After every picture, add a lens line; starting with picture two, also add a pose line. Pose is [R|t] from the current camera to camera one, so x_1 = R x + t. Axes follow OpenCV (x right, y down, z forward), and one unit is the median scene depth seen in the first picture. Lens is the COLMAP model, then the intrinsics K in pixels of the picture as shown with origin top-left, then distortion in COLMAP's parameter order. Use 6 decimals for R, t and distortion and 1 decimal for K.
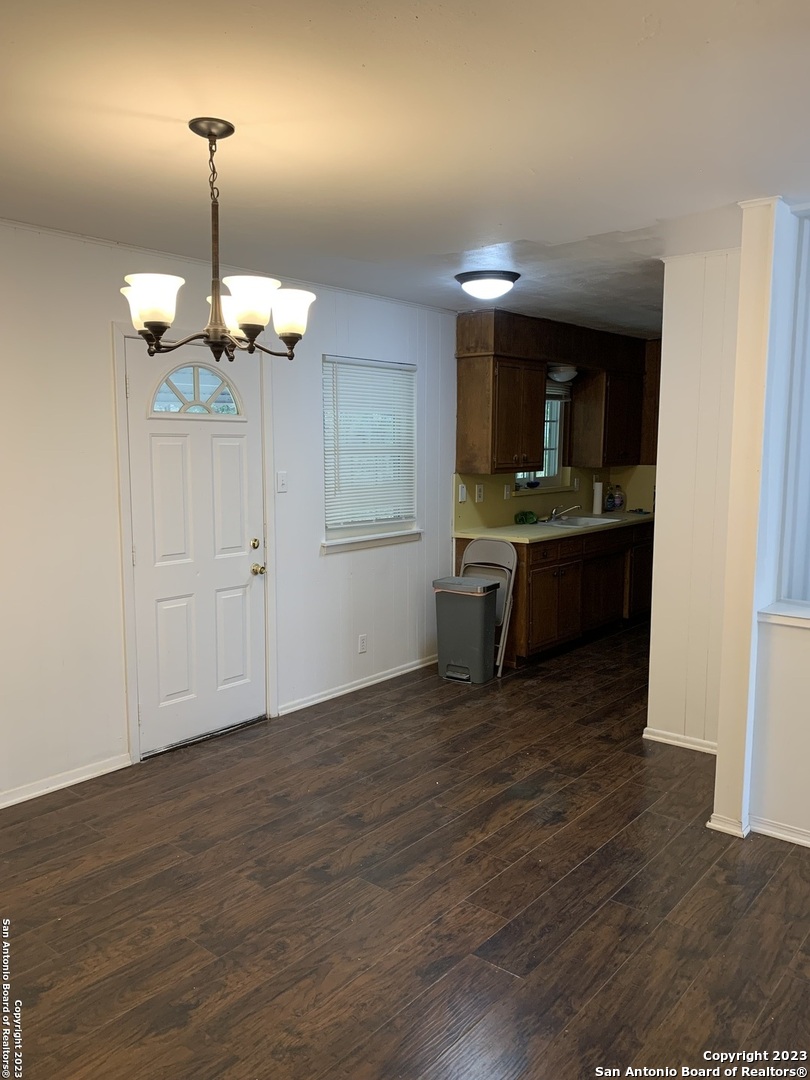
lens RADIAL K [[821.5, 0, 408.5], [0, 821.5, 539.2], [0, 0, 1]] dist [-0.002923, 0.000493]
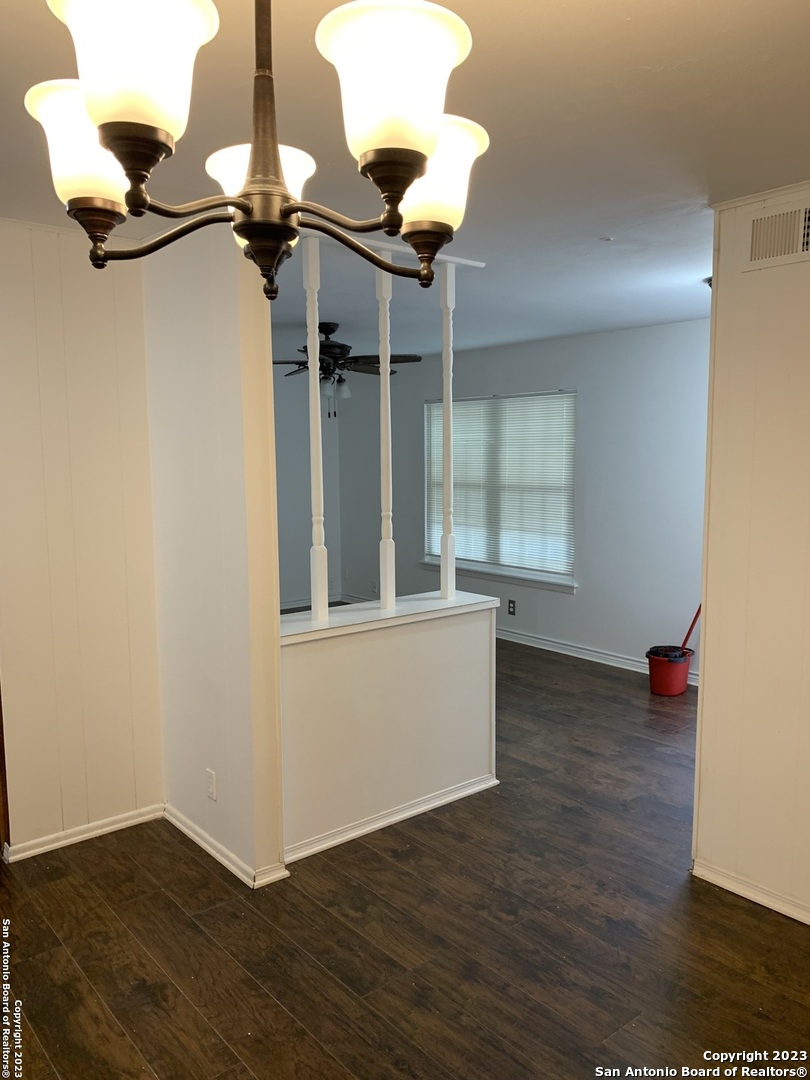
lens RADIAL K [[821.5, 0, 409.7], [0, 821.5, 541.6], [0, 0, 1]] dist [-0.002923, 0.000493]
pose [[0.176644, -0.096836, 0.979500, -0.486713], [0.124820, 0.989318, 0.075297, -0.075373], [-0.976328, 0.108961, 0.186844, 0.688589]]
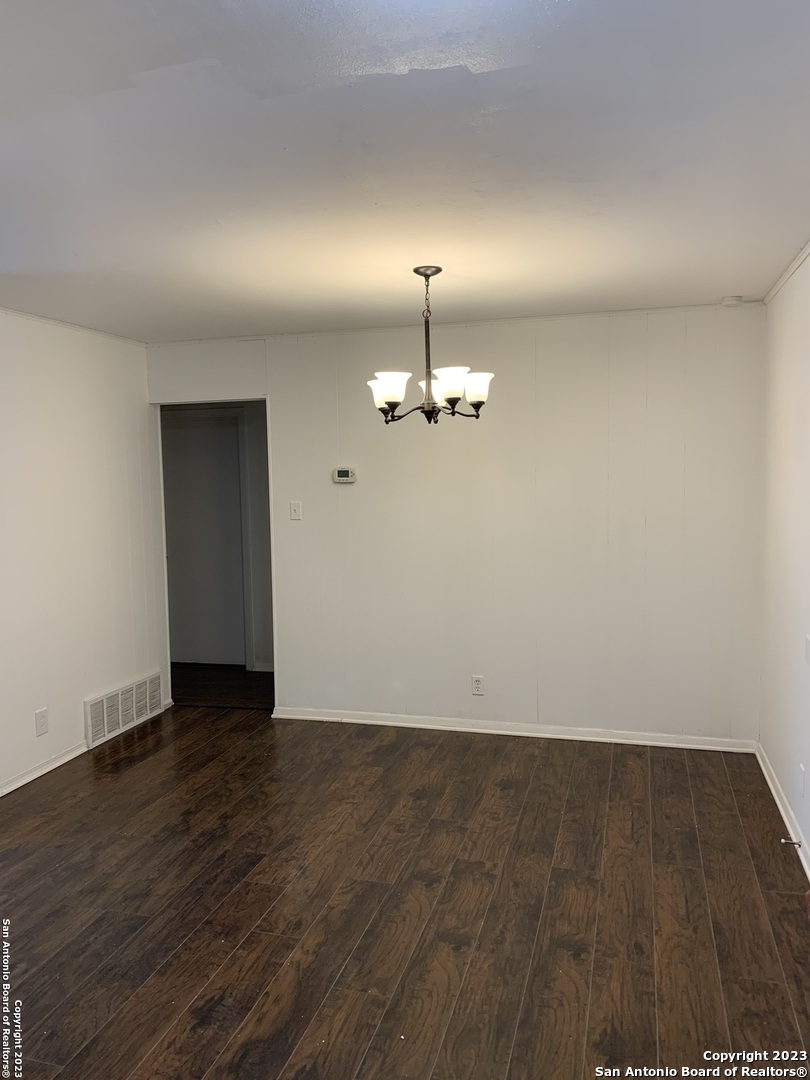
lens RADIAL K [[821.5, 0, 403.1], [0, 821.5, 538.6], [0, 0, 1]] dist [-0.002923, 0.000493]
pose [[-0.912884, 0.048721, -0.405302, 0.328515], [-0.035511, 0.979611, 0.197740, -0.234391], [0.406672, 0.194906, -0.892541, 1.827032]]
